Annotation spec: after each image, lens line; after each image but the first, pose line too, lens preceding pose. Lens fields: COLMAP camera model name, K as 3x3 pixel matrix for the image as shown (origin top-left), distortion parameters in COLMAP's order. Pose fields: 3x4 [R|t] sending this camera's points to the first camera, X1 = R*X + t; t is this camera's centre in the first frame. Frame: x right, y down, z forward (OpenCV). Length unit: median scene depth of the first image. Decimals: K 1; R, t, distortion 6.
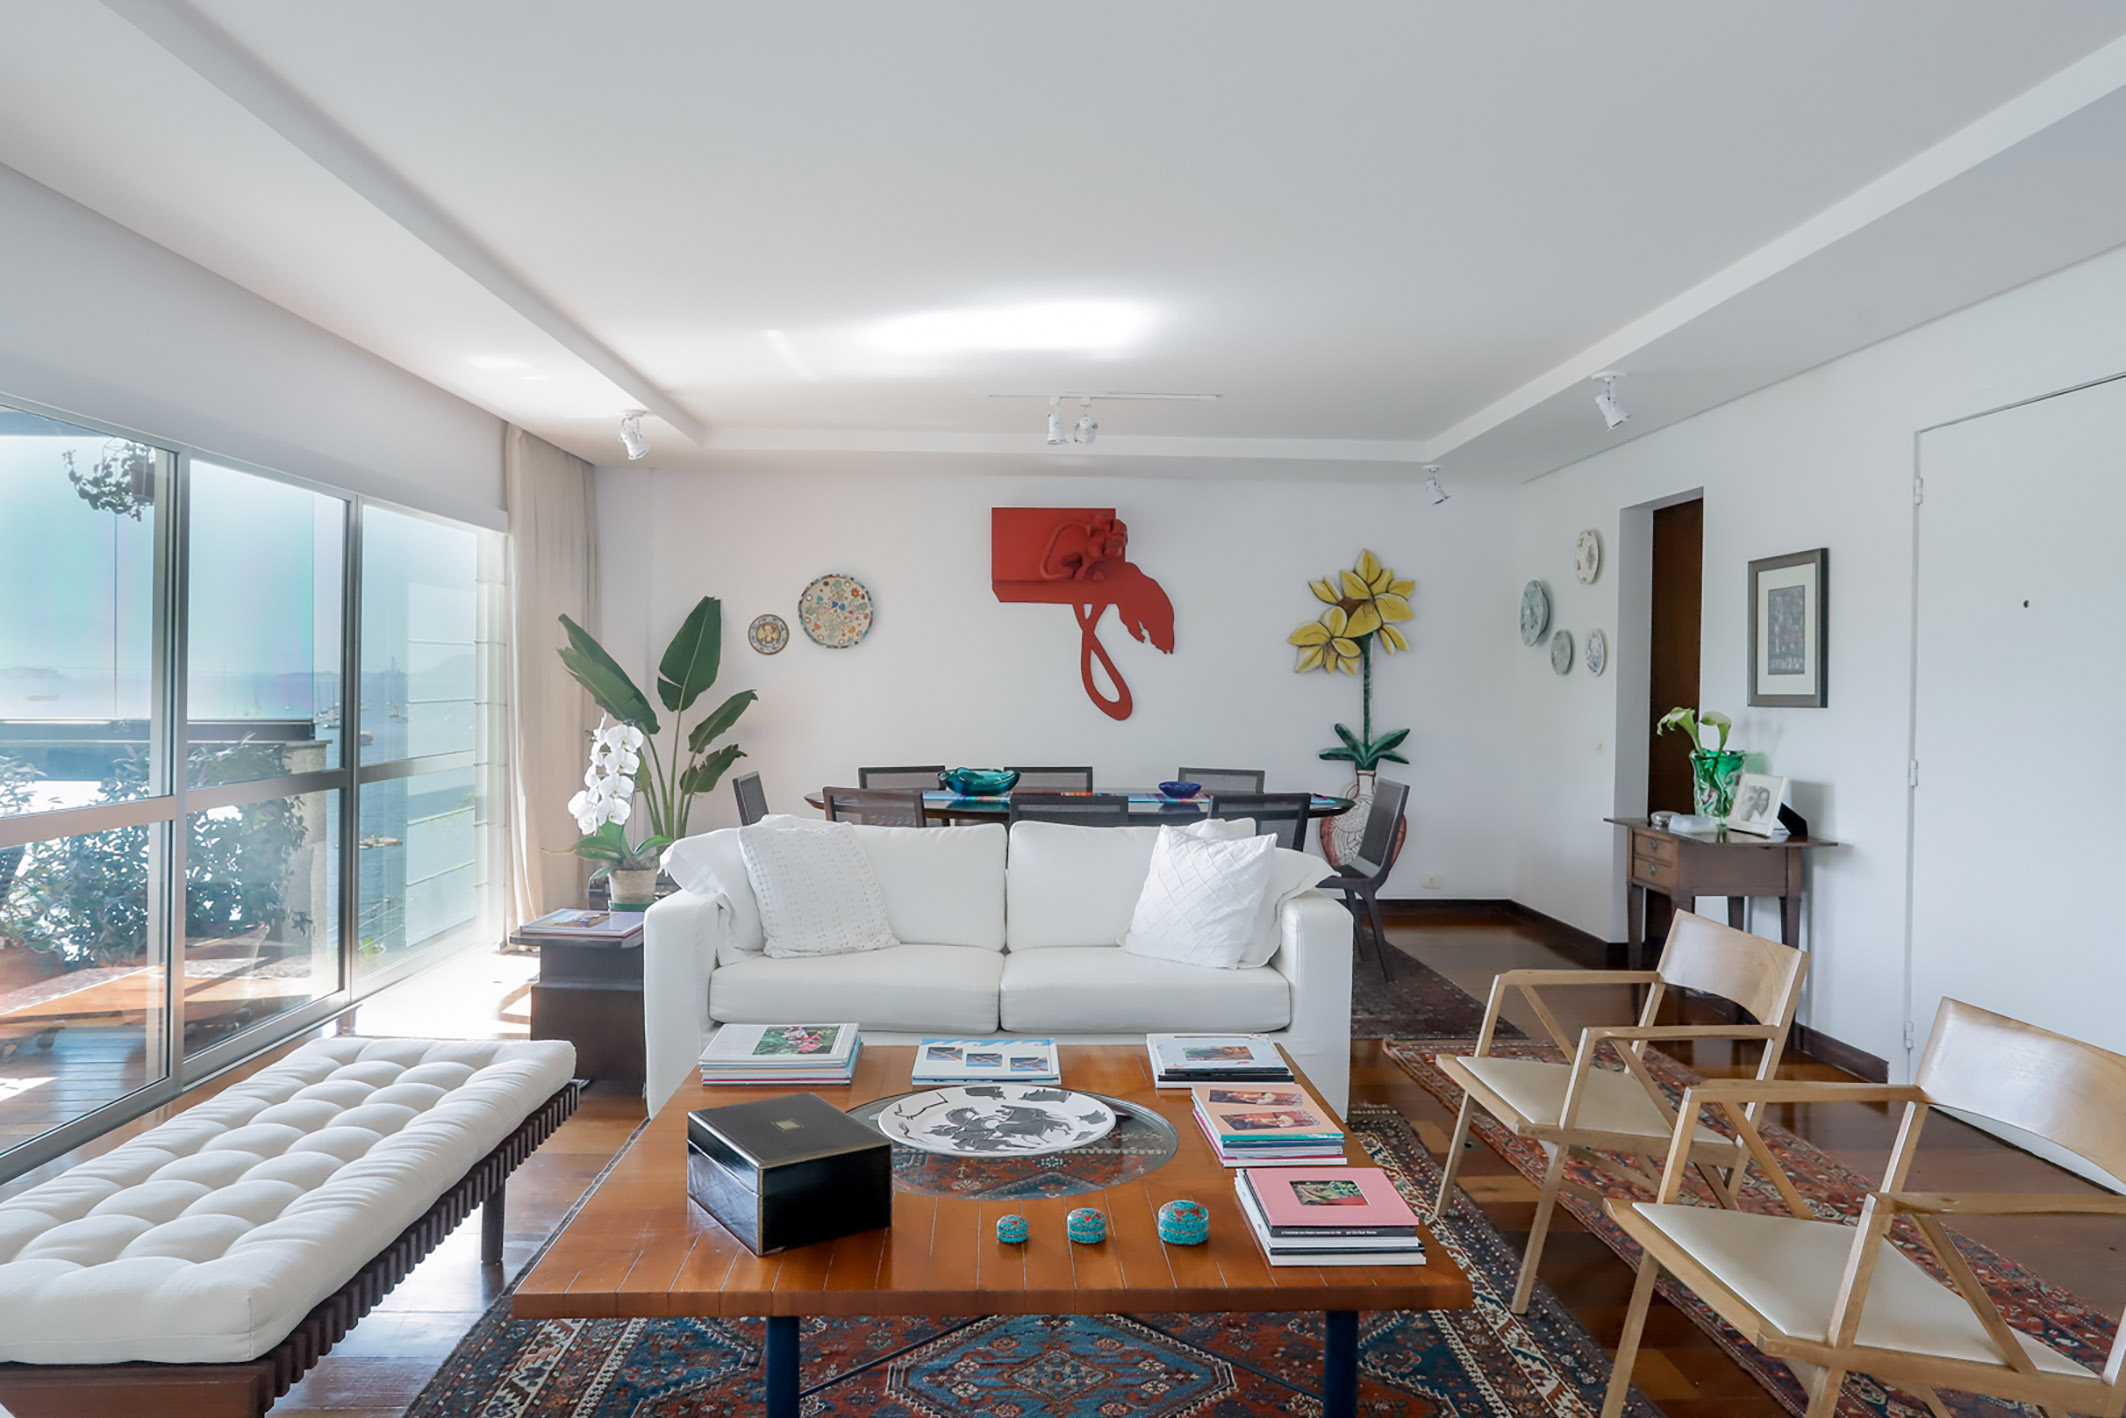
lens RADIAL K [[1358.2, 0, 1056.9], [0, 1358.2, 701.9], [0, 0, 1]] dist [-0.042867, 0.023140]
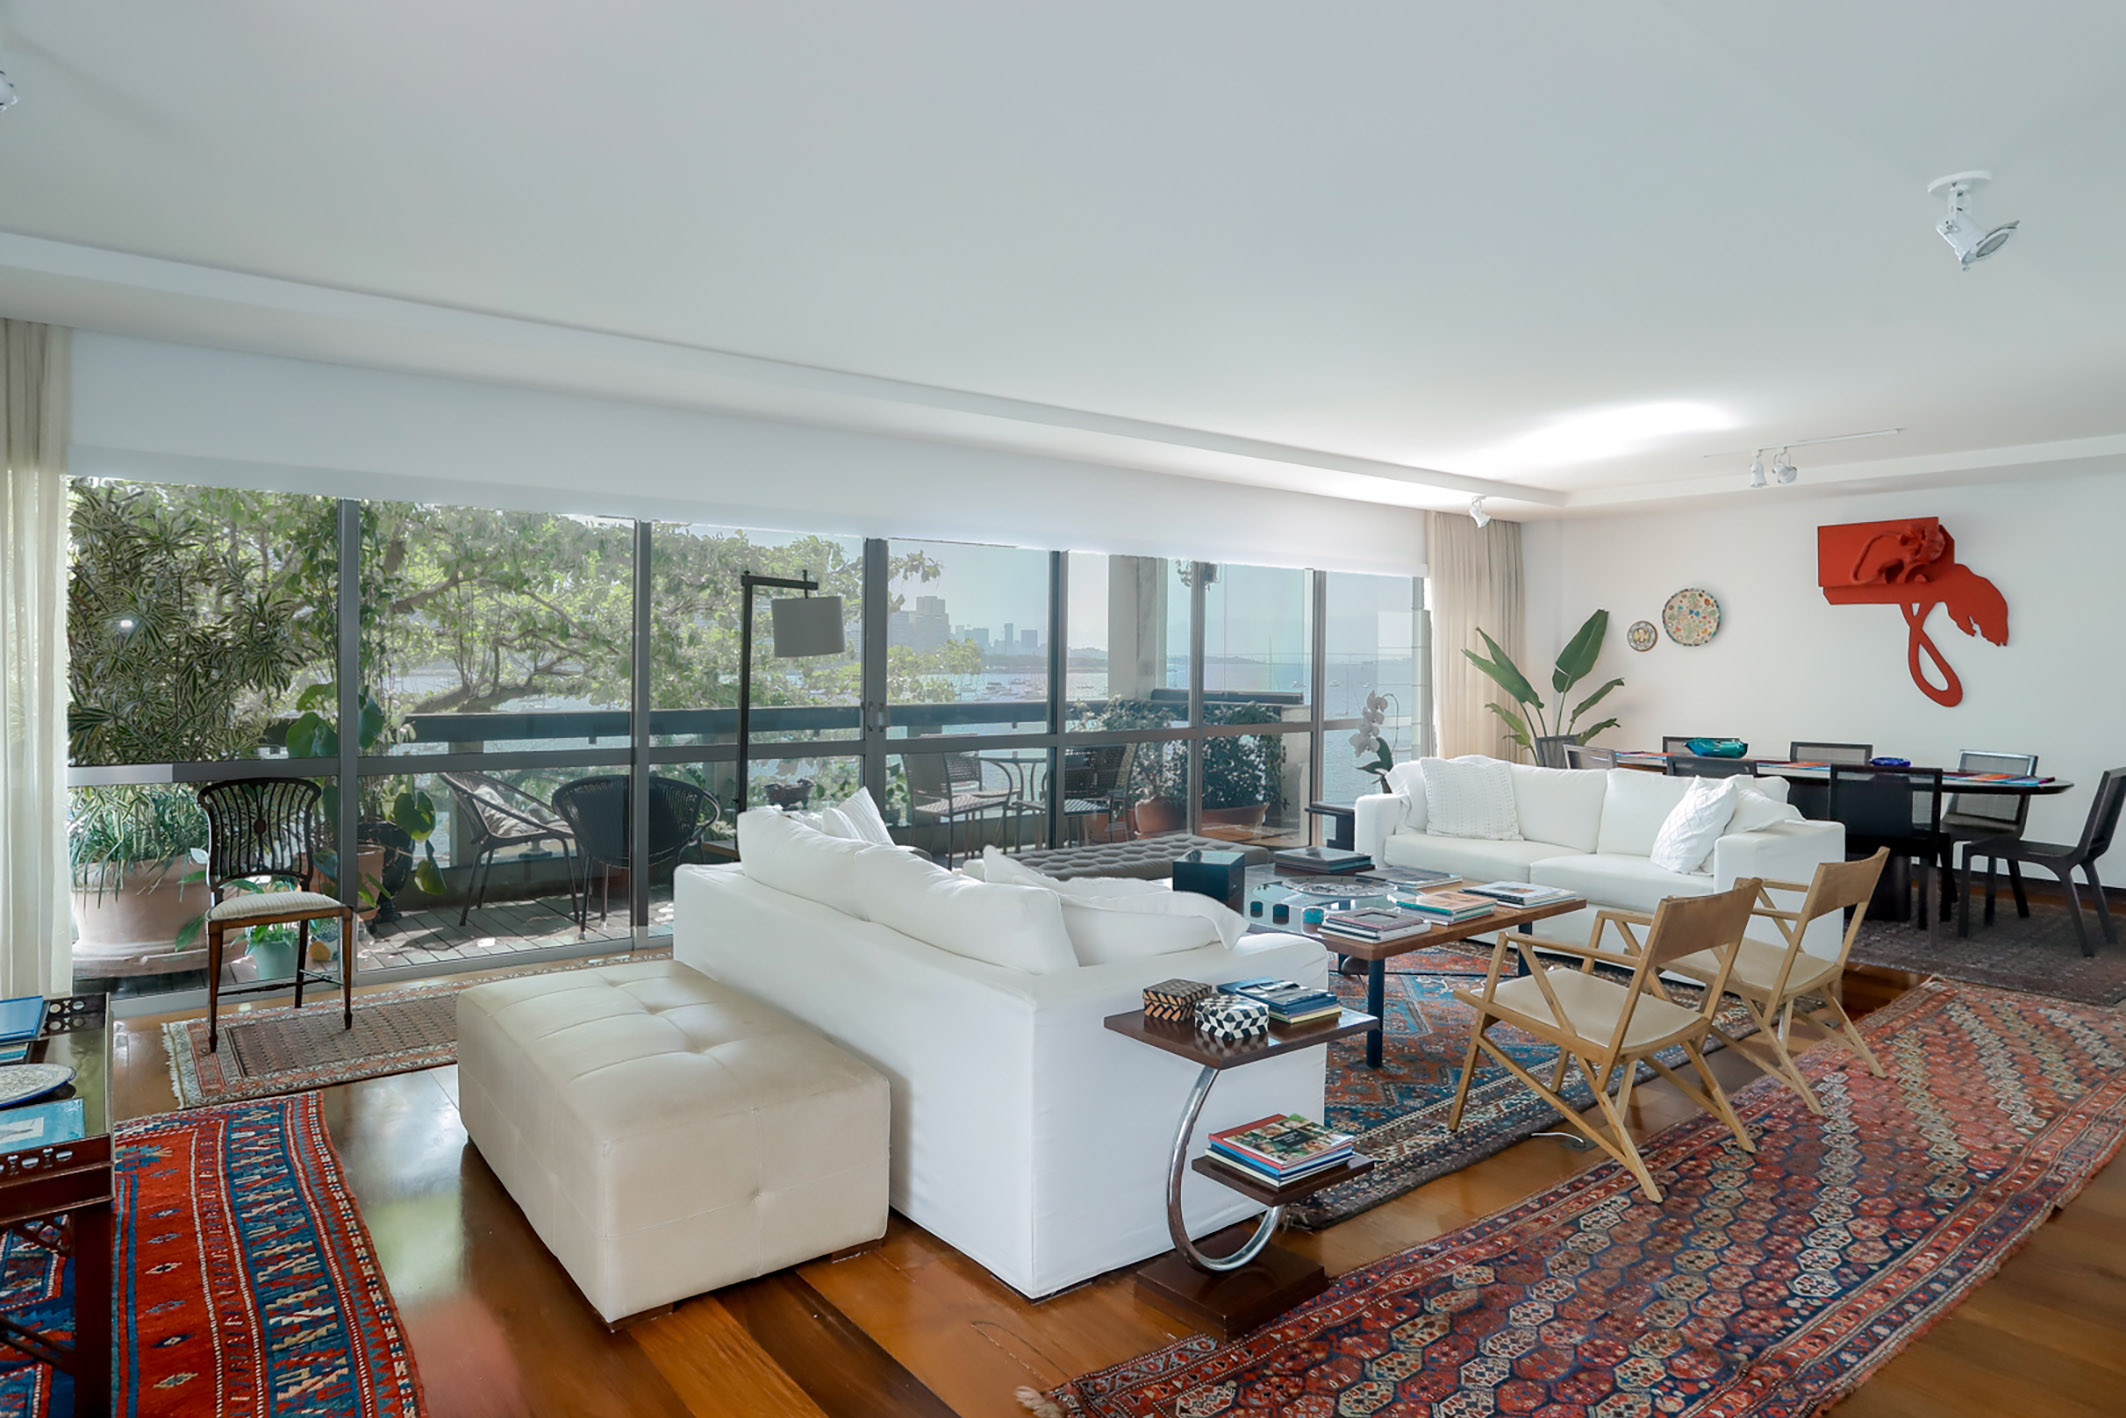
lens RADIAL K [[1219.3, 0, 1076.1], [0, 1219.3, 696.5], [0, 0, 1]] dist [-0.035981, 0.003032]
pose [[0.595492, 0.017081, -0.803180, 0.427665], [-0.010220, 0.999854, 0.013686, -0.001370], [0.803297, 0.000059, 0.595579, -0.157076]]
